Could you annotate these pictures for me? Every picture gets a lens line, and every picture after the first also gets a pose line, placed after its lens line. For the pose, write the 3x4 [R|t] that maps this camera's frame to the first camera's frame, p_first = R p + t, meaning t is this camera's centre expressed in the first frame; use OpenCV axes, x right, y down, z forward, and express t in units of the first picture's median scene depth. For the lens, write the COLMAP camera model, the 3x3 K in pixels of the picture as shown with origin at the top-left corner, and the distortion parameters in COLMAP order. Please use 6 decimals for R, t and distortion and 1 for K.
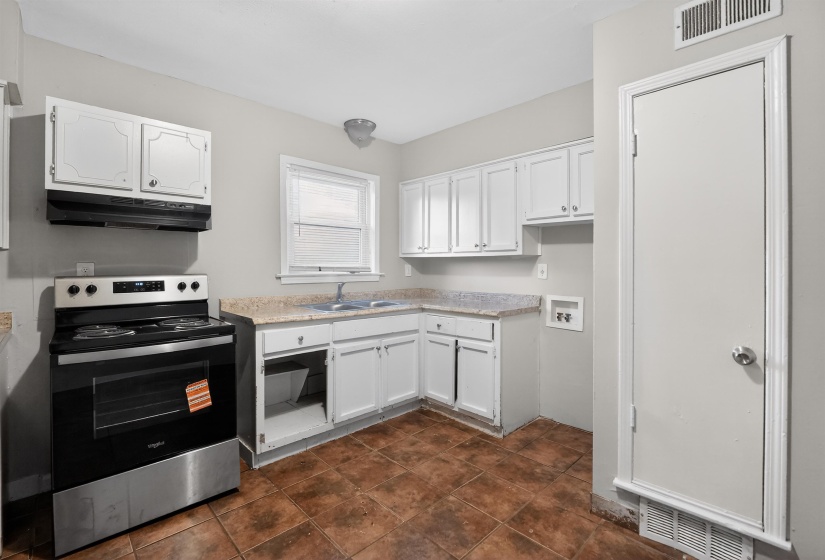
lens RADIAL K [[376.5, 0, 406.8], [0, 376.5, 264.2], [0, 0, 1]] dist [-0.010916, -0.000330]
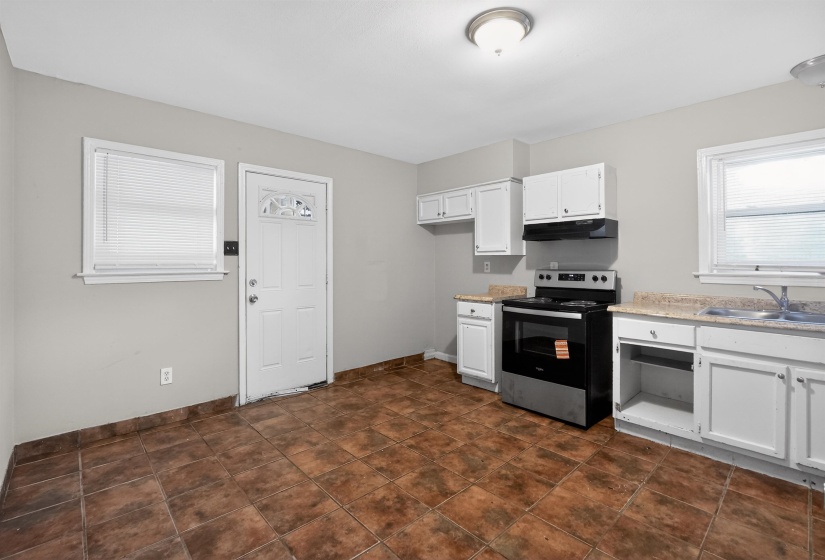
lens RADIAL K [[376.5, 0, 417.9], [0, 376.5, 259.5], [0, 0, 1]] dist [-0.010916, -0.000330]
pose [[-0.001908, -0.010524, -0.999943, 0.791084], [0.000226, 0.999945, -0.010524, 0.002651], [0.999998, -0.000246, -0.001905, 0.343172]]
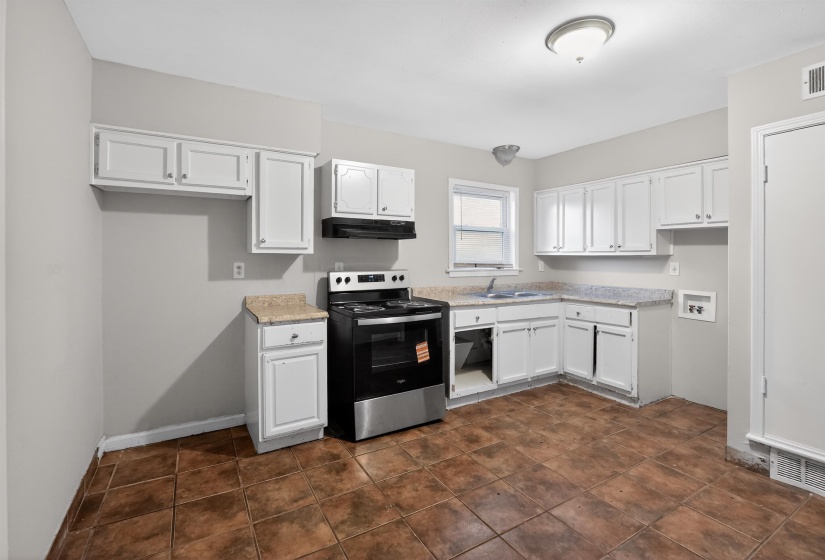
lens RADIAL K [[376.5, 0, 410.8], [0, 376.5, 256.0], [0, 0, 1]] dist [-0.010916, -0.000330]
pose [[0.973730, 0.000227, -0.227708, -0.211200], [-0.000014, 1.000000, 0.000934, -0.027528], [0.227708, -0.000906, 0.973729, -0.382985]]
